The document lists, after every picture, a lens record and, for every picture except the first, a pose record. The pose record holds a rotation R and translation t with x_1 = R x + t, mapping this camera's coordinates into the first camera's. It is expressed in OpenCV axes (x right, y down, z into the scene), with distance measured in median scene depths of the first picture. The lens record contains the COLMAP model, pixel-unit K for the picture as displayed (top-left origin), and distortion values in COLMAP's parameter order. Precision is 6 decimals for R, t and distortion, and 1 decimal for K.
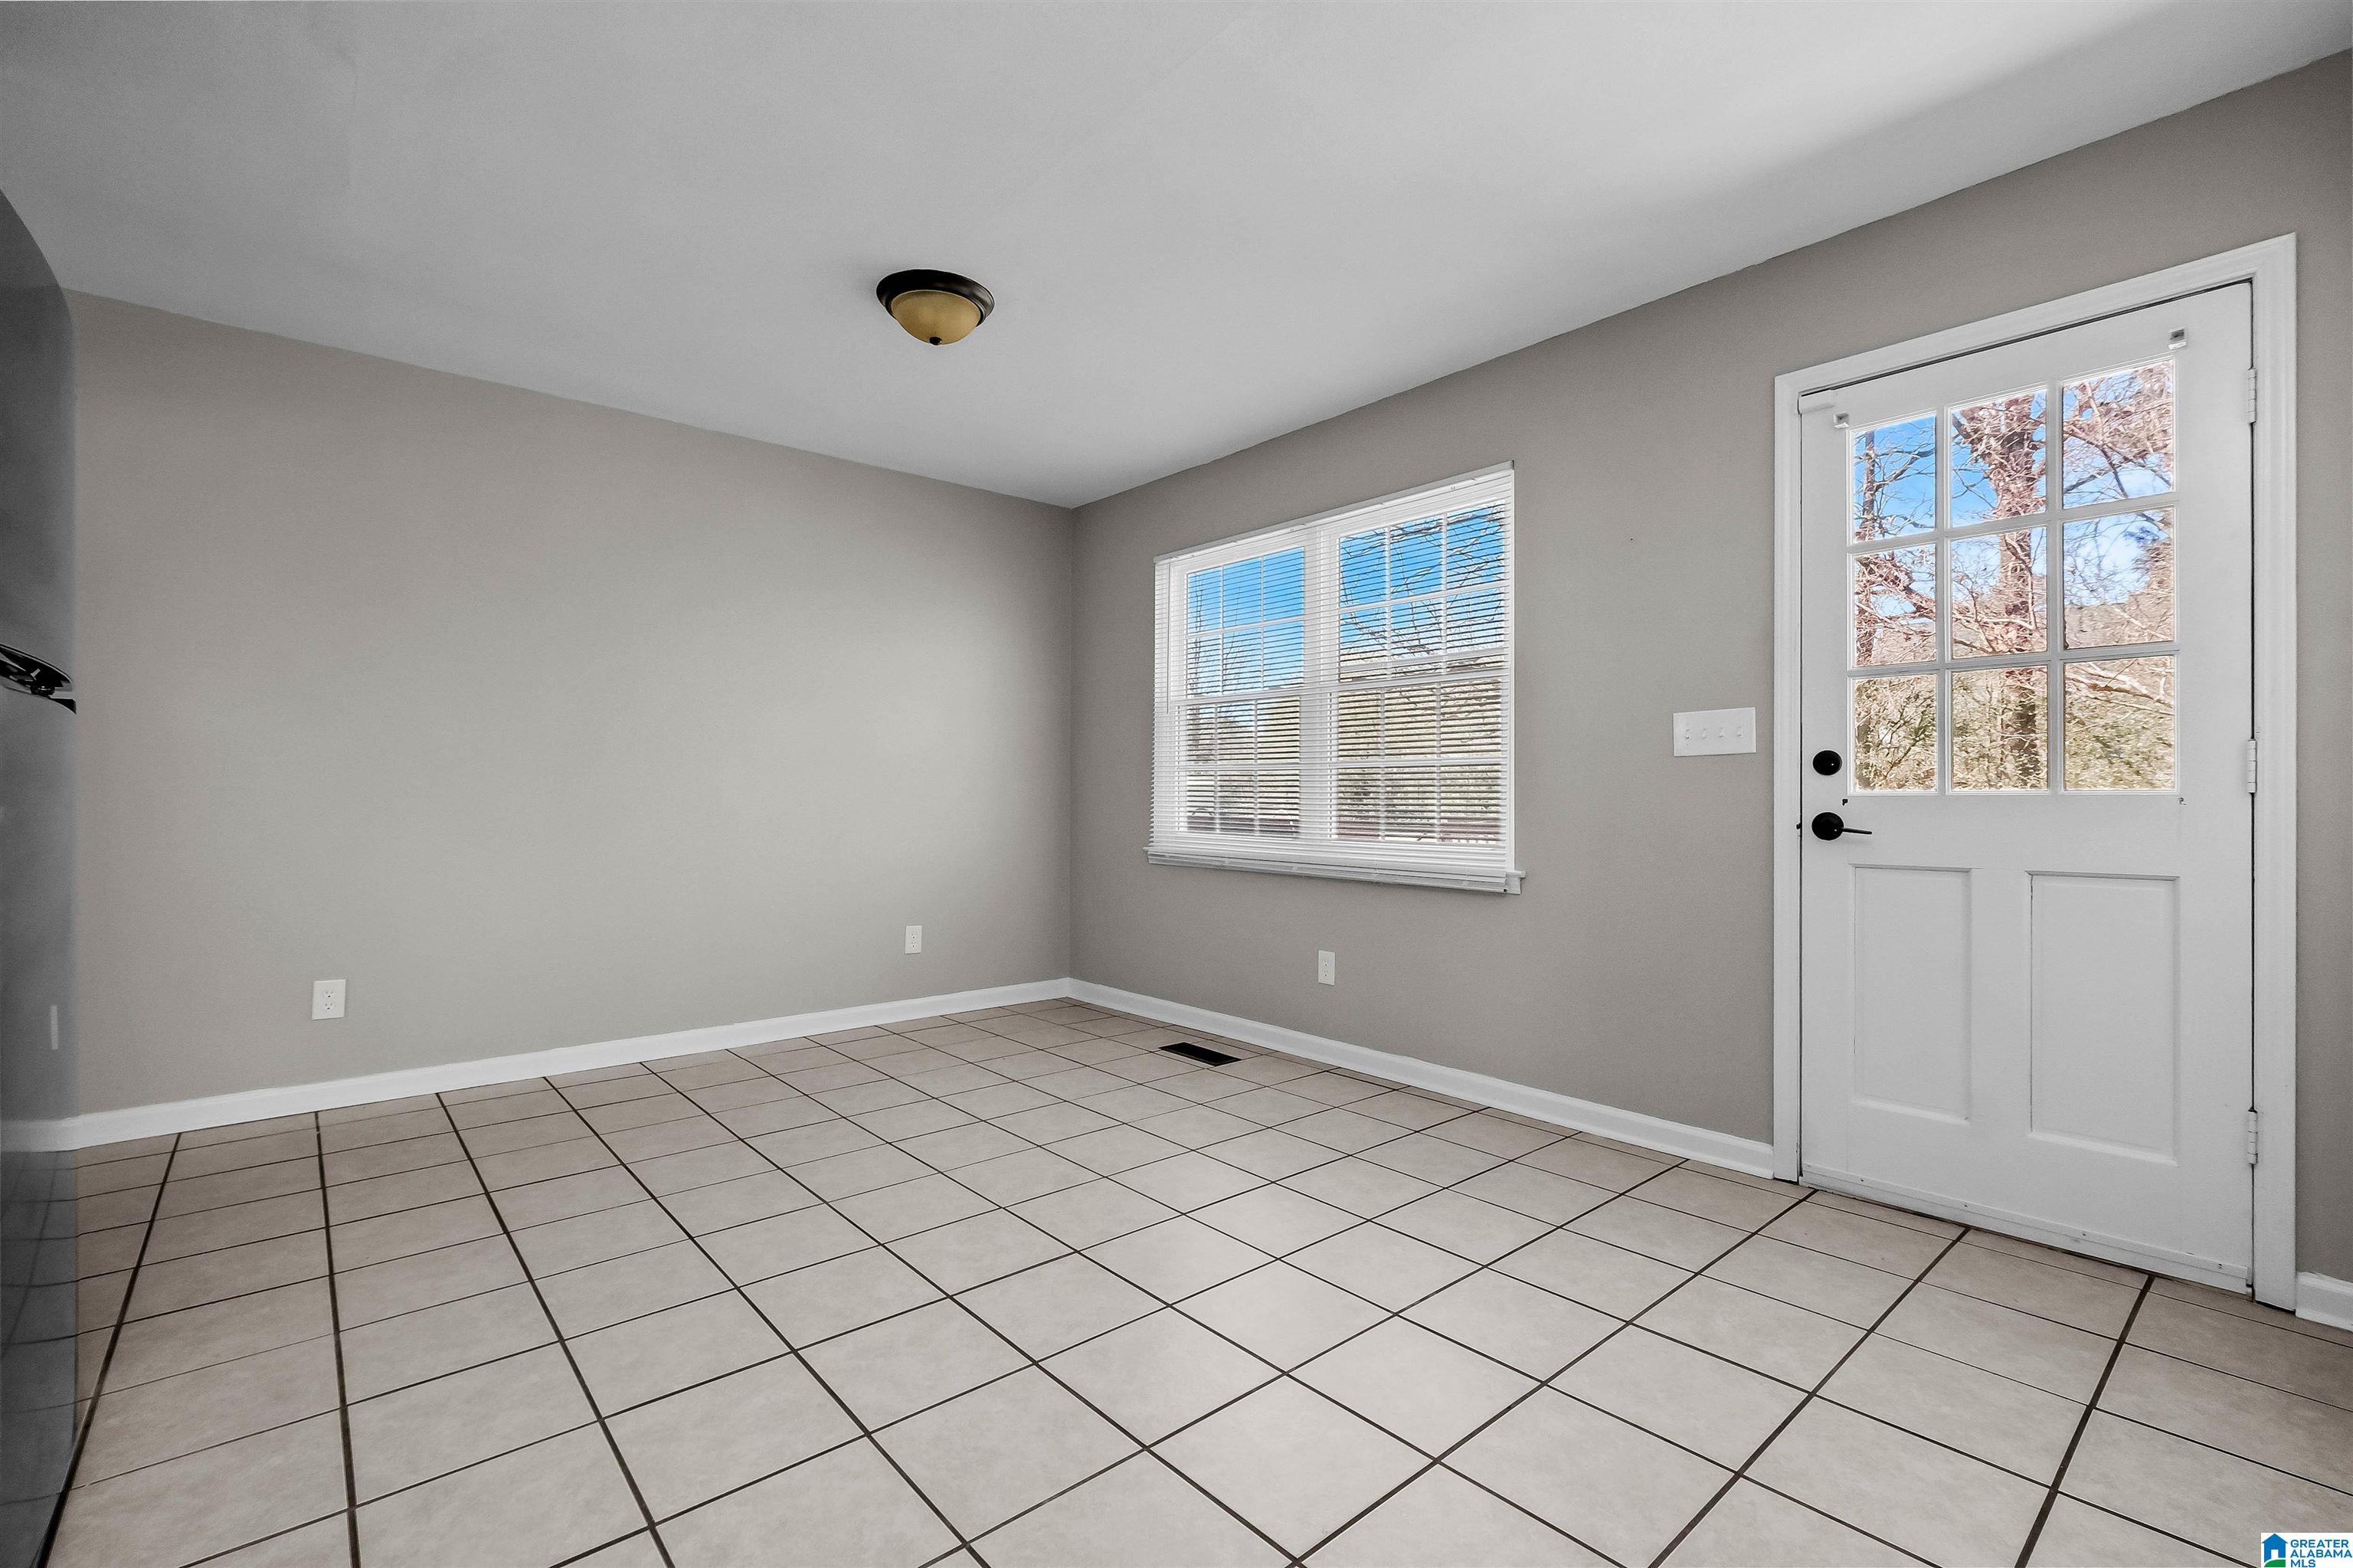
lens RADIAL K [[1037.1, 0, 1171.6], [0, 1037.1, 791.6], [0, 0, 1]] dist [-0.001540, 0.000701]
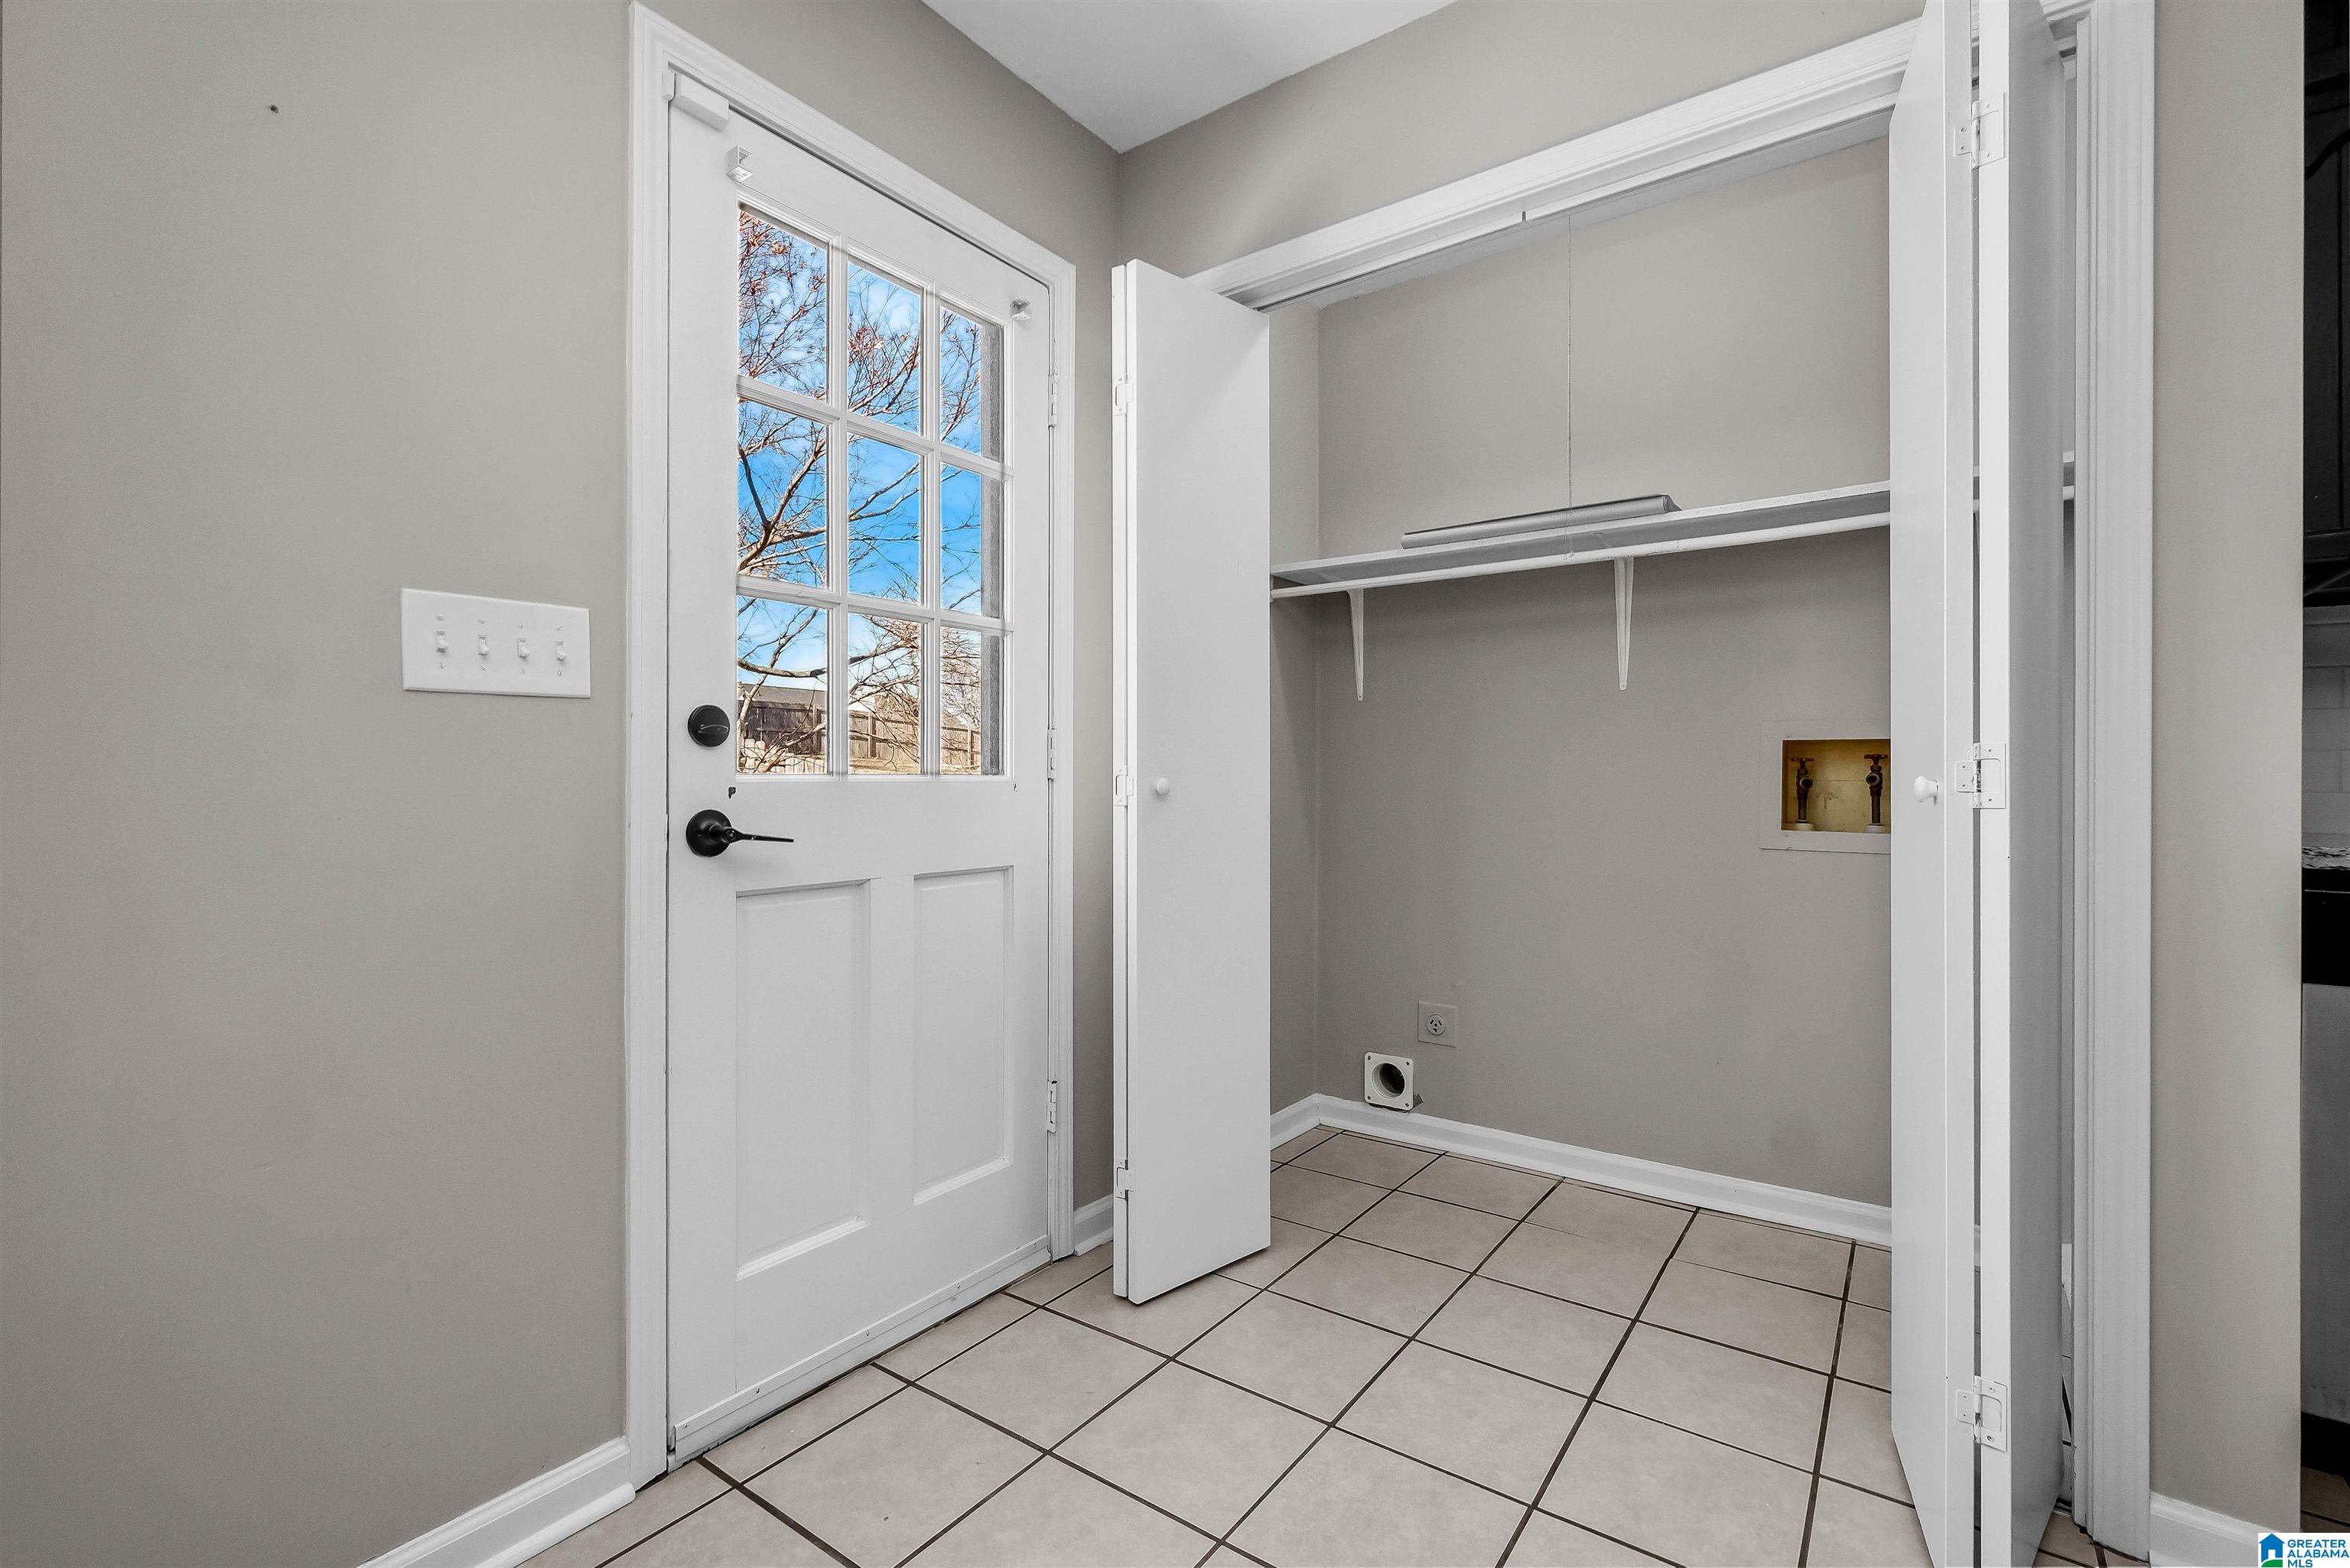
lens RADIAL K [[1035.7, 0, 1170.1], [0, 1035.7, 791.6], [0, 0, 1]] dist [-0.001540, 0.000701]
pose [[-0.232220, -0.001323, 0.972662, -0.002610], [0.000484, 0.999999, 0.001476, 0.008884], [-0.972663, 0.000814, -0.232219, 0.882605]]
